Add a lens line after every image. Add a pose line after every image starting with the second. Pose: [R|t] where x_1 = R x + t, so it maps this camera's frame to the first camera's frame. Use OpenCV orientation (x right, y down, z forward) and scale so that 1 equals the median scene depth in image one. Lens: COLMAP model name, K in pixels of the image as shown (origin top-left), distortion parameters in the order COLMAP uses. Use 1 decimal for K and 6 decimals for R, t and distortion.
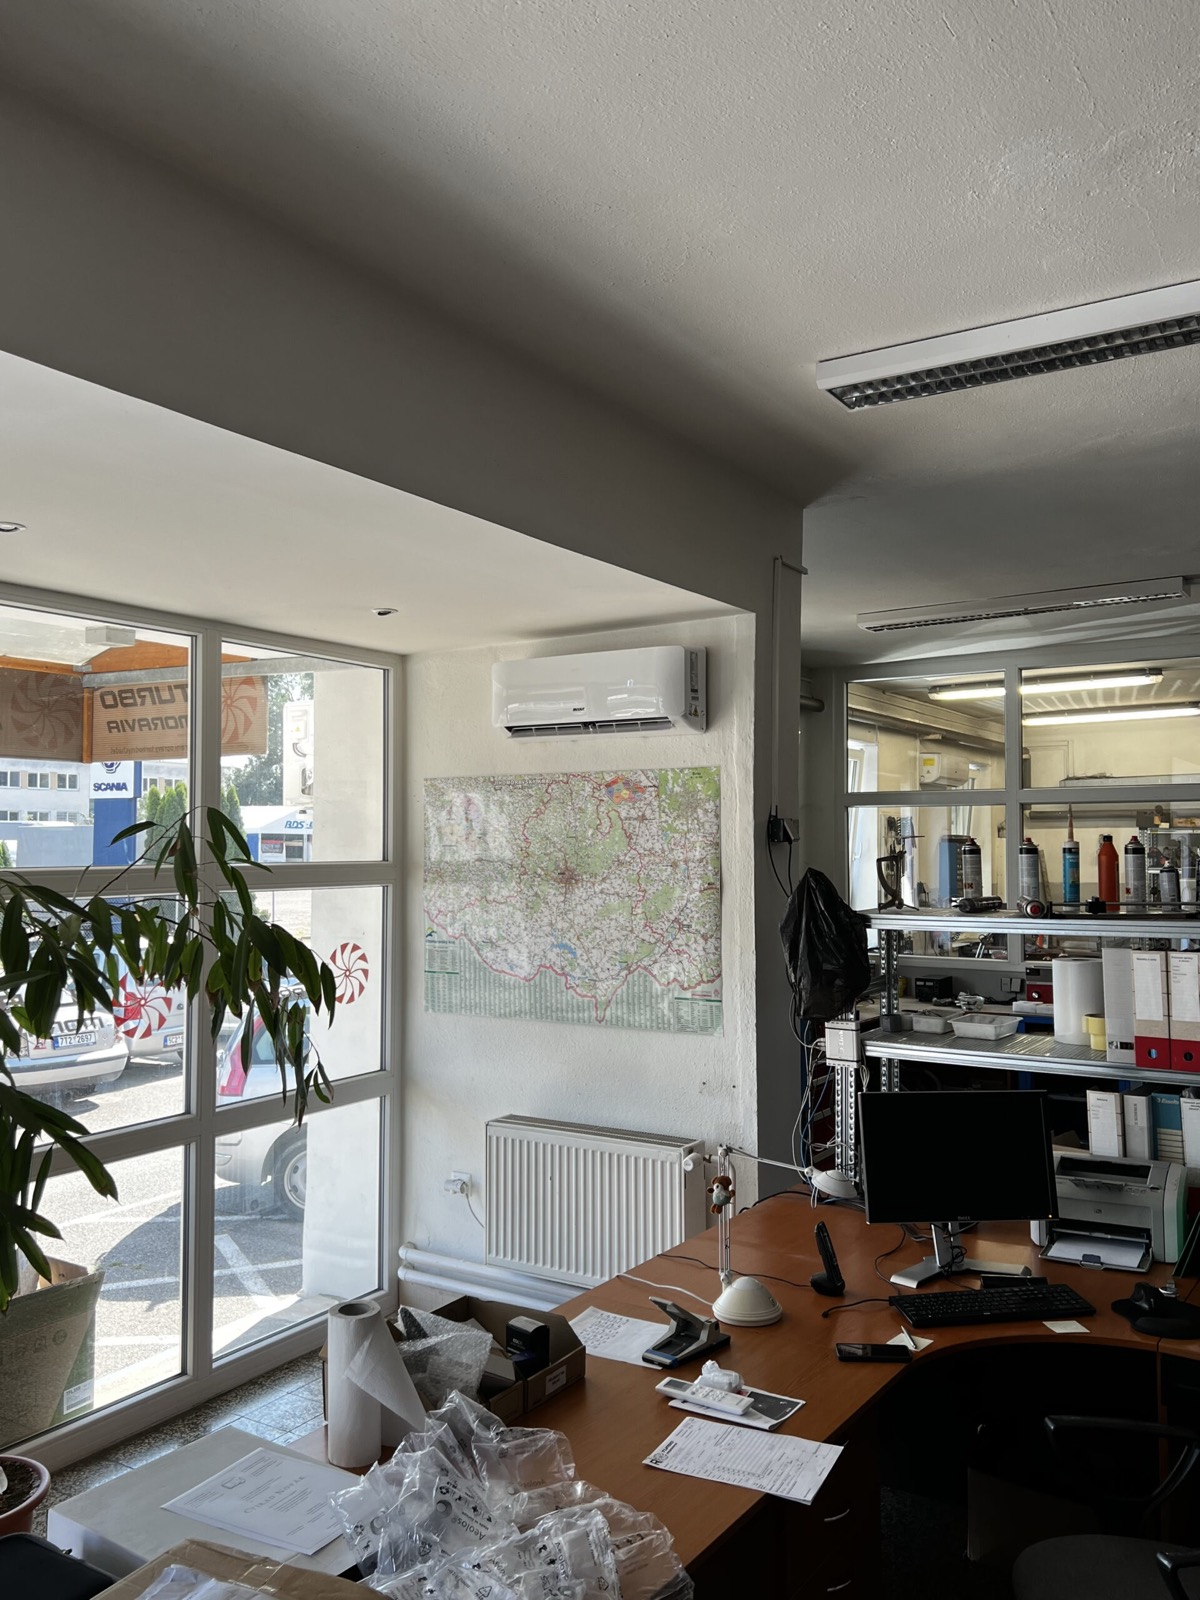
lens RADIAL K [[1301.3, 0, 599.0], [0, 1301.3, 798.4], [0, 0, 1]] dist [0.003892, 0.000040]
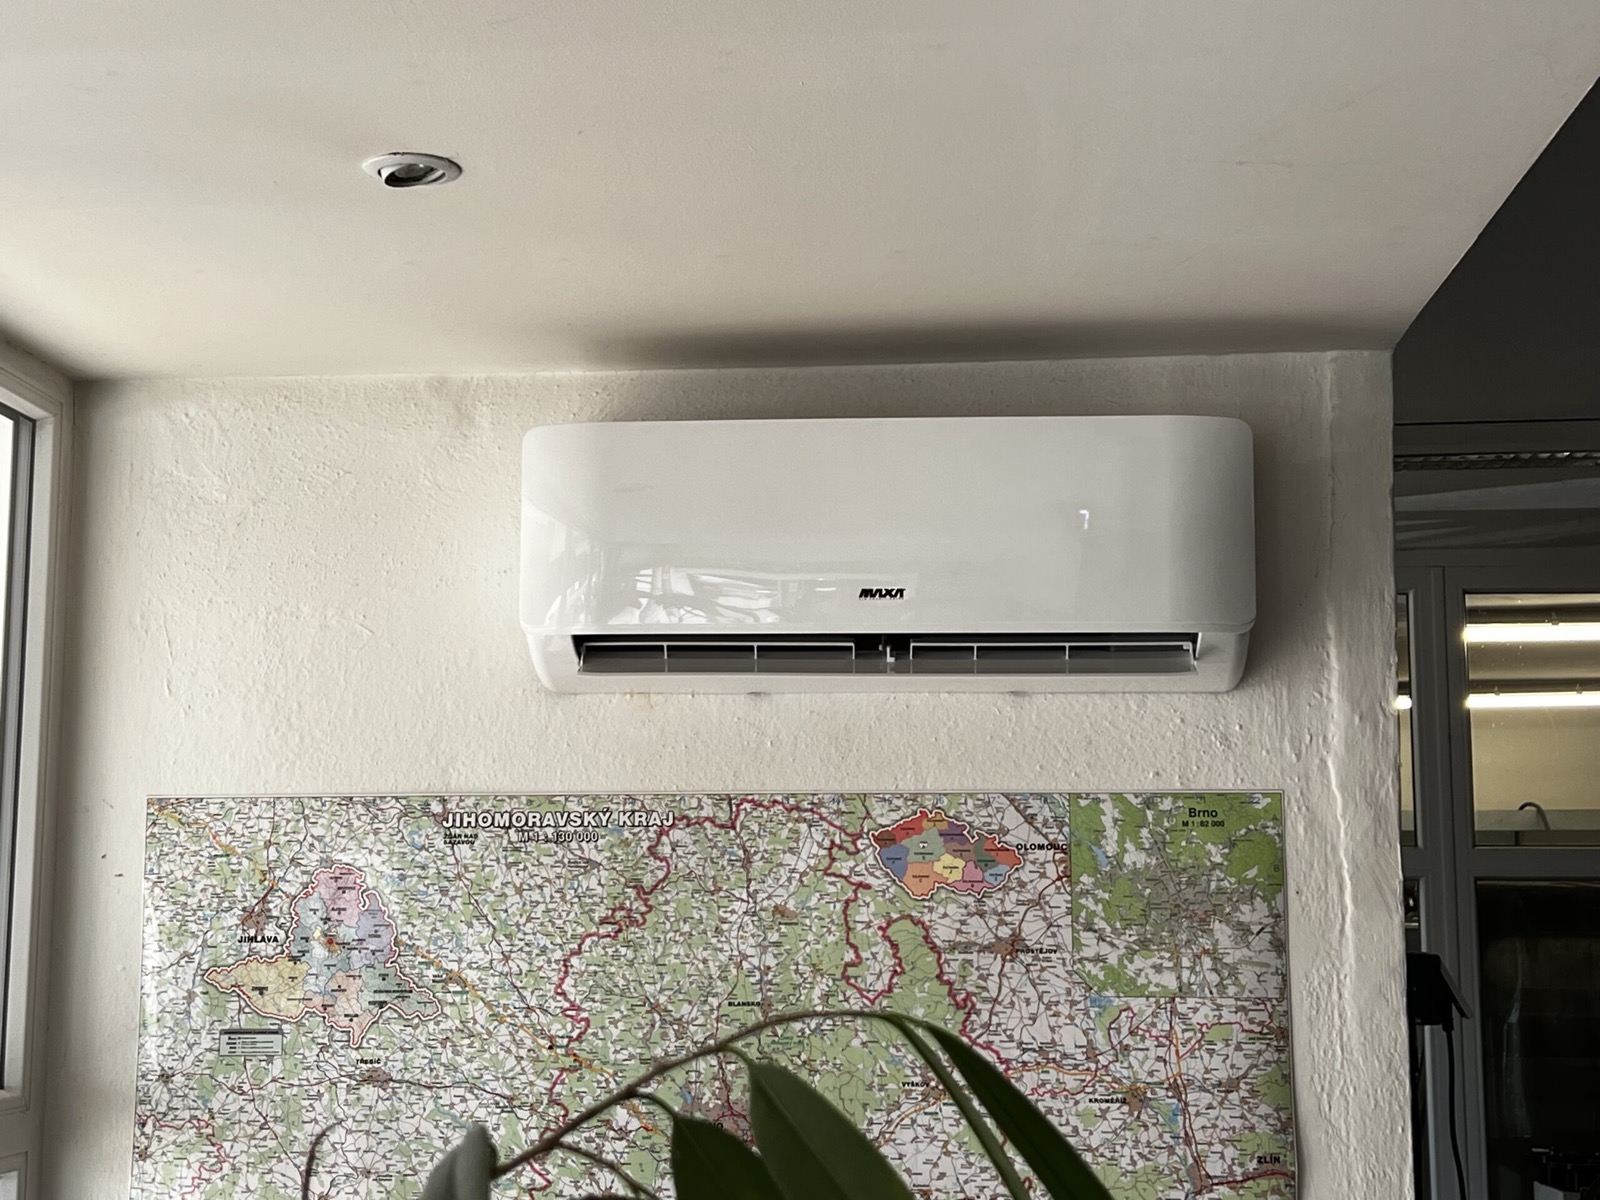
lens RADIAL K [[2364.5, 0, 800.6], [0, 2364.5, 598.8], [0, 0, 1]] dist [0.139668, 0.000000]
pose [[0.882809, 0.073956, 0.463874, -0.290427], [-0.023920, 0.993325, -0.112844, -0.002596], [-0.469123, 0.088524, 0.878685, 0.505292]]
